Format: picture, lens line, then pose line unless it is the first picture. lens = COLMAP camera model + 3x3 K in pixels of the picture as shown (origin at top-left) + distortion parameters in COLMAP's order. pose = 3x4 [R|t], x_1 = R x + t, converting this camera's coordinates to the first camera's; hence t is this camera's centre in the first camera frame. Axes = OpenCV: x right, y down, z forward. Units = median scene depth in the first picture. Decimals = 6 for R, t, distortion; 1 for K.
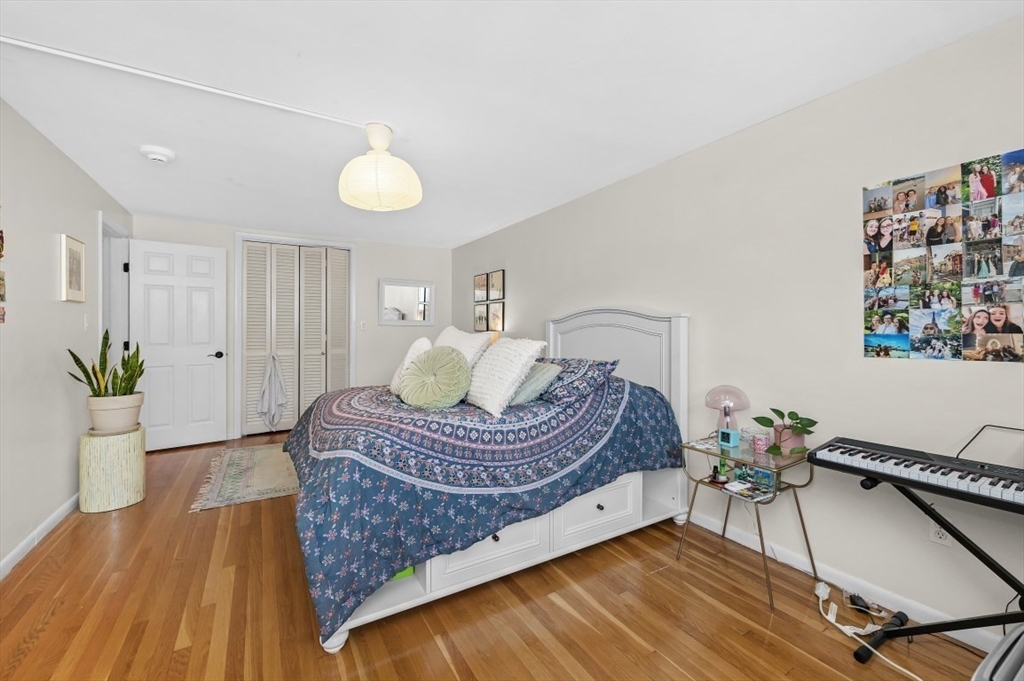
lens RADIAL K [[415.9, 0, 508.9], [0, 415.9, 329.6], [0, 0, 1]] dist [-0.000953, -0.000148]
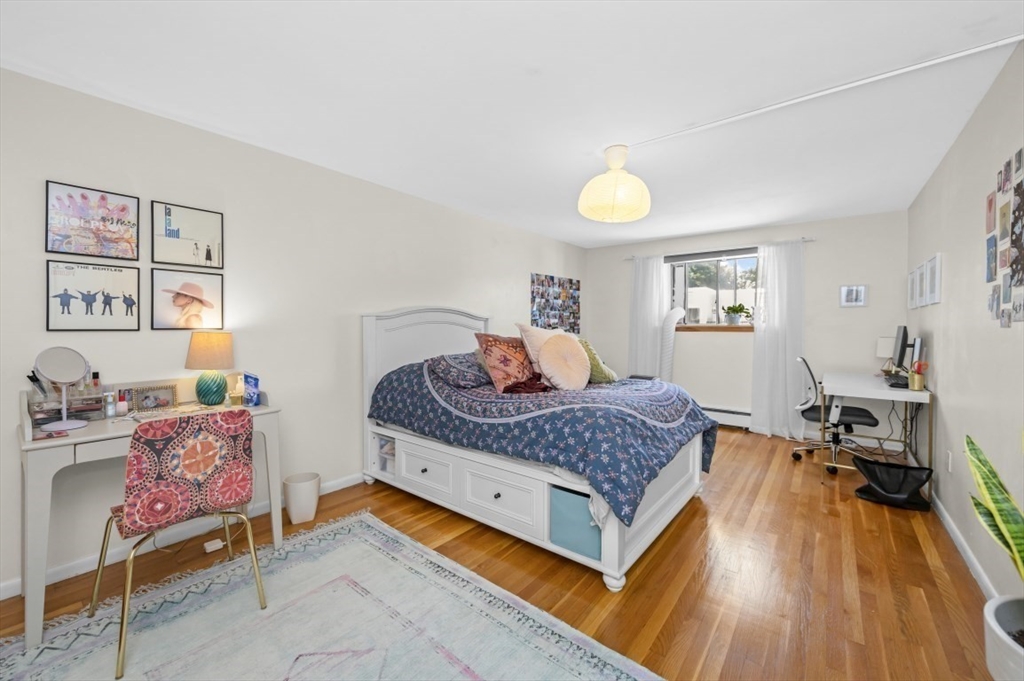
lens RADIAL K [[415.9, 0, 508.9], [0, 415.9, 329.6], [0, 0, 1]] dist [-0.000953, -0.000148]
pose [[-0.357397, -0.011470, 0.933882, -1.715161], [-0.001921, 0.999931, 0.011546, -0.005914], [-0.933950, 0.002333, -0.357395, 2.237601]]
